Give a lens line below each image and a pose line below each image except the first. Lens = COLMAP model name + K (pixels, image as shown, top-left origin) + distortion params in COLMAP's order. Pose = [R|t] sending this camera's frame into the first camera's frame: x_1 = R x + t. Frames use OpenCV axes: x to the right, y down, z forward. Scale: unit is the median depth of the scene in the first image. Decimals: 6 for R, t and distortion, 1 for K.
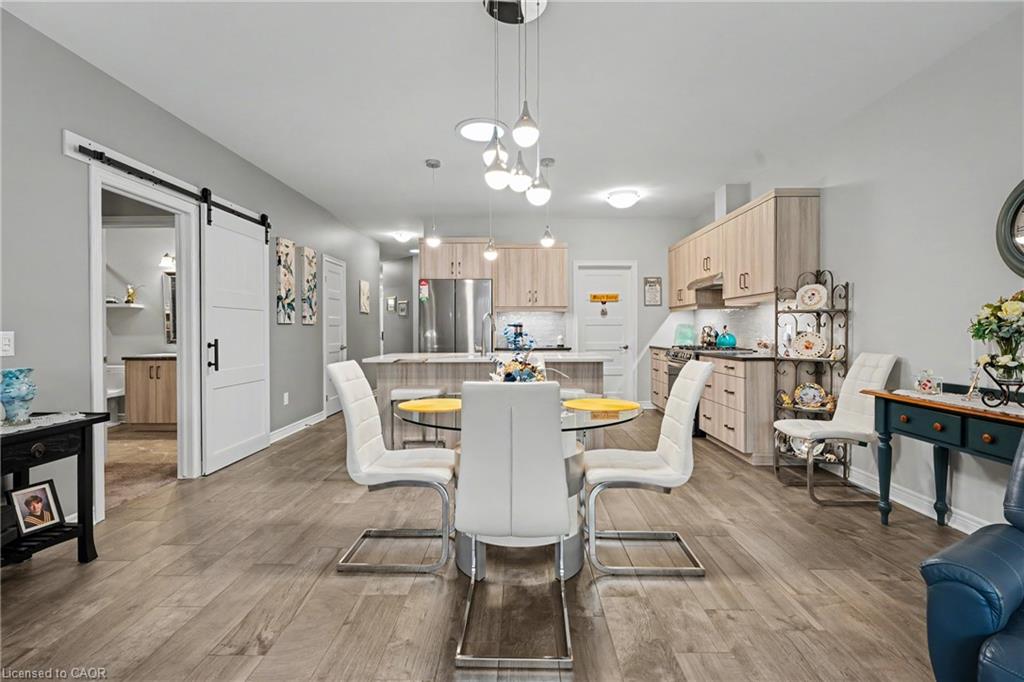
lens RADIAL K [[461.8, 0, 520.0], [0, 461.8, 333.0], [0, 0, 1]] dist [0.000824, -0.000267]
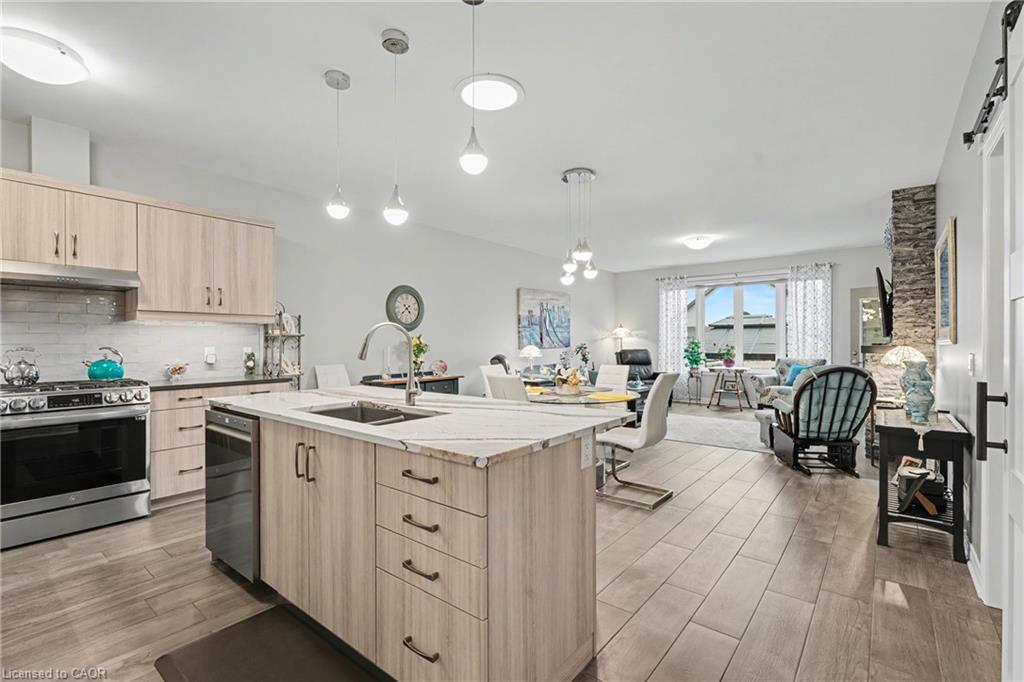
lens RADIAL K [[461.8, 0, 513.7], [0, 461.8, 342.4], [0, 0, 1]] dist [0.000824, -0.000267]
pose [[-0.774714, 0.004994, 0.632292, -0.451541], [0.010202, 0.999937, 0.004602, -0.021800], [-0.632229, 0.010016, -0.774717, 1.188792]]
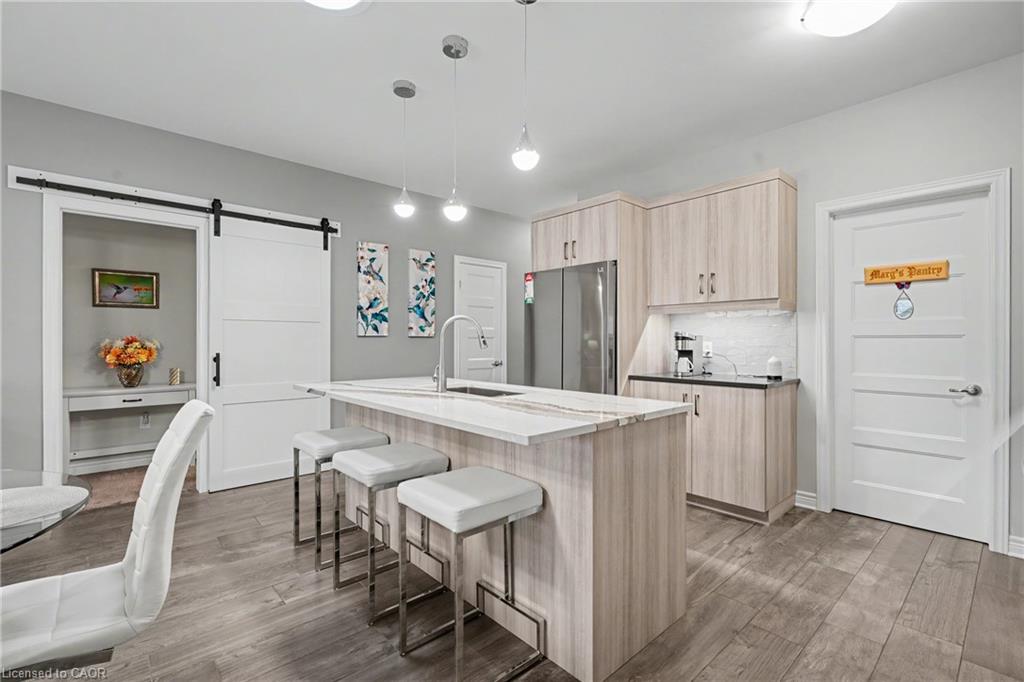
lens RADIAL K [[461.8, 0, 519.8], [0, 461.8, 340.1], [0, 0, 1]] dist [0.000824, -0.000267]
pose [[0.678837, 0.003199, -0.734282, 0.358601], [-0.008638, 0.999956, -0.003630, -0.012096], [0.734239, 0.008807, 0.678834, 0.607615]]
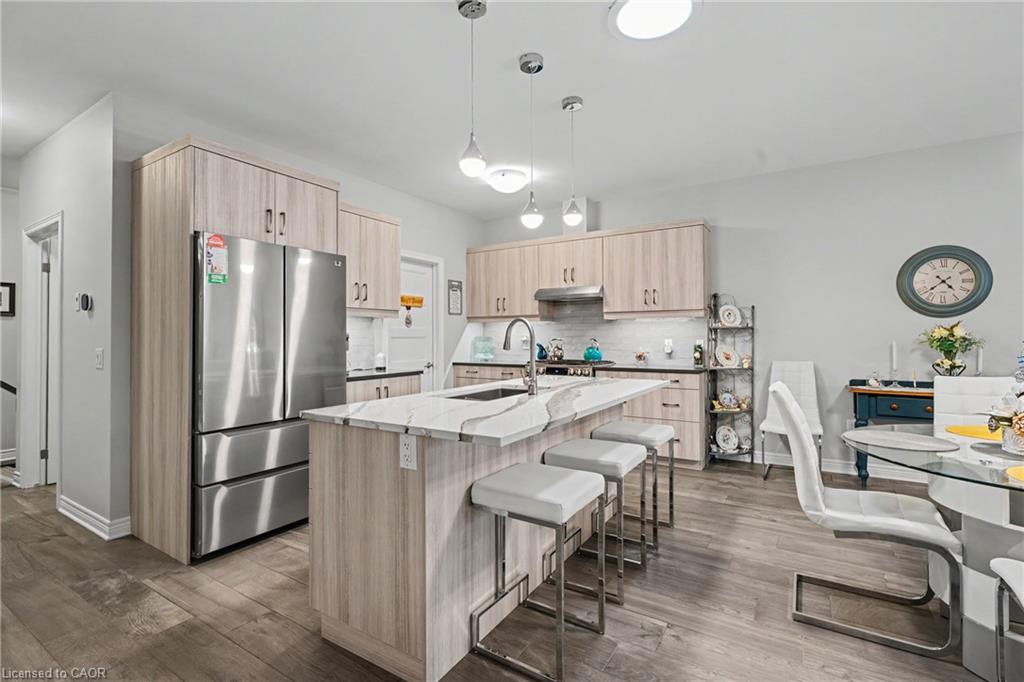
lens RADIAL K [[461.8, 0, 505.7], [0, 461.8, 340.4], [0, 0, 1]] dist [0.000824, -0.000267]
pose [[0.540375, -0.005445, 0.841407, -0.512664], [0.008302, 0.999965, 0.001139, -0.016350], [-0.841383, 0.006370, 0.540401, 0.640318]]
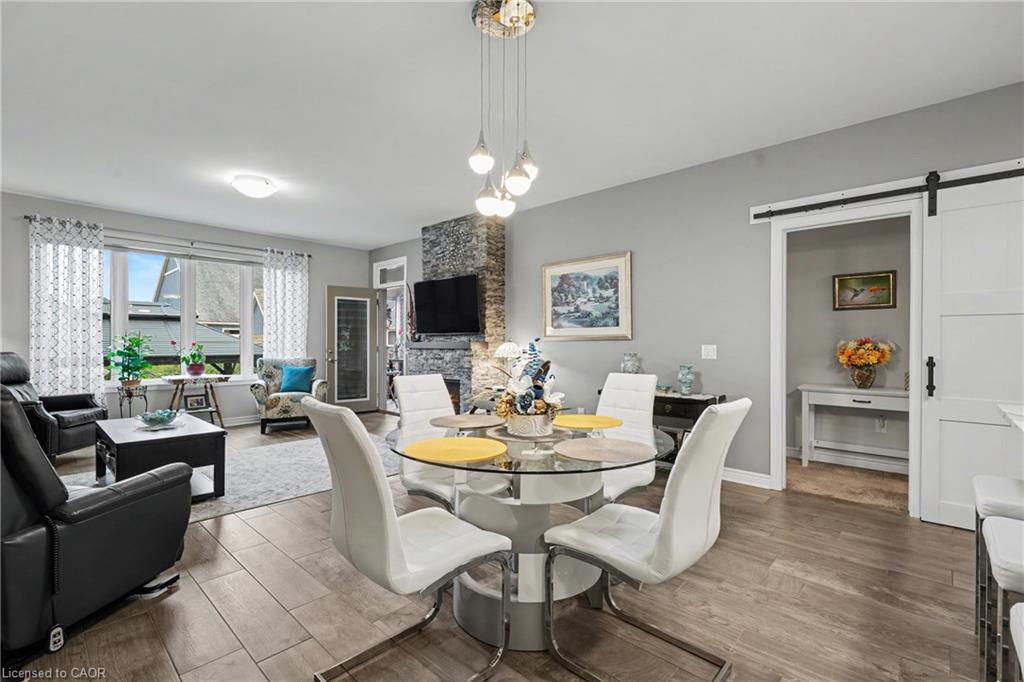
lens RADIAL K [[461.8, 0, 509.8], [0, 461.8, 343.2], [0, 0, 1]] dist [0.000824, -0.000267]
pose [[-0.679161, 0.004498, -0.733976, 0.320946], [-0.004289, 0.999940, 0.010096, -0.011453], [0.733977, 0.010005, -0.679101, 0.757695]]
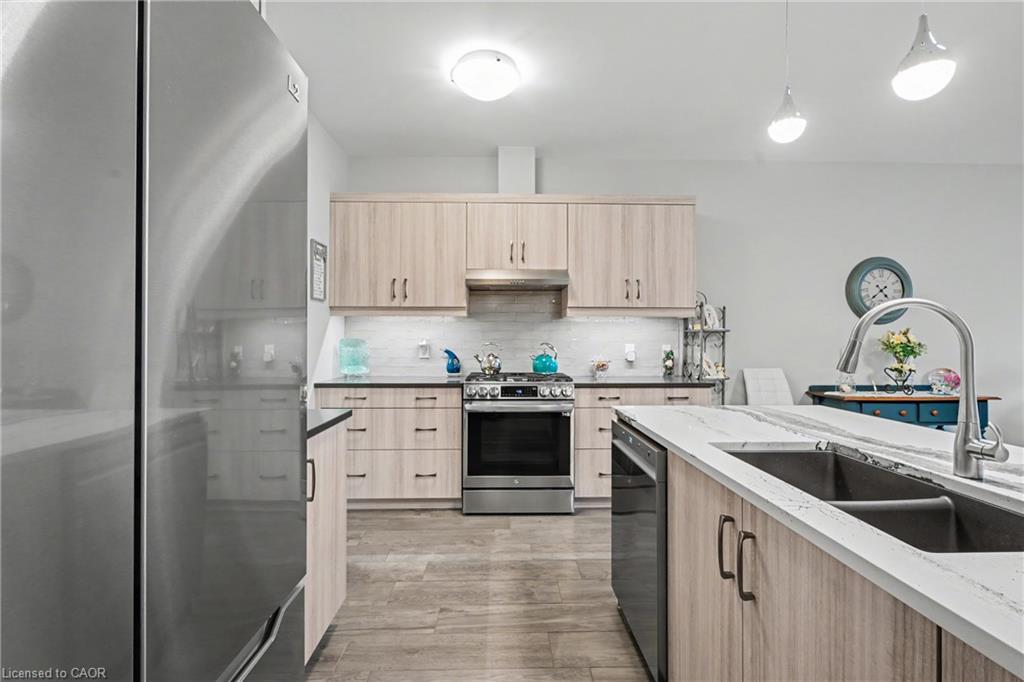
lens RADIAL K [[461.8, 0, 513.0], [0, 461.8, 336.3], [0, 0, 1]] dist [0.000824, -0.000267]
pose [[-0.024417, 0.010210, 0.999650, -0.282313], [0.005301, 0.999935, -0.010084, -0.021100], [-0.999688, 0.005053, -0.024469, 1.107929]]
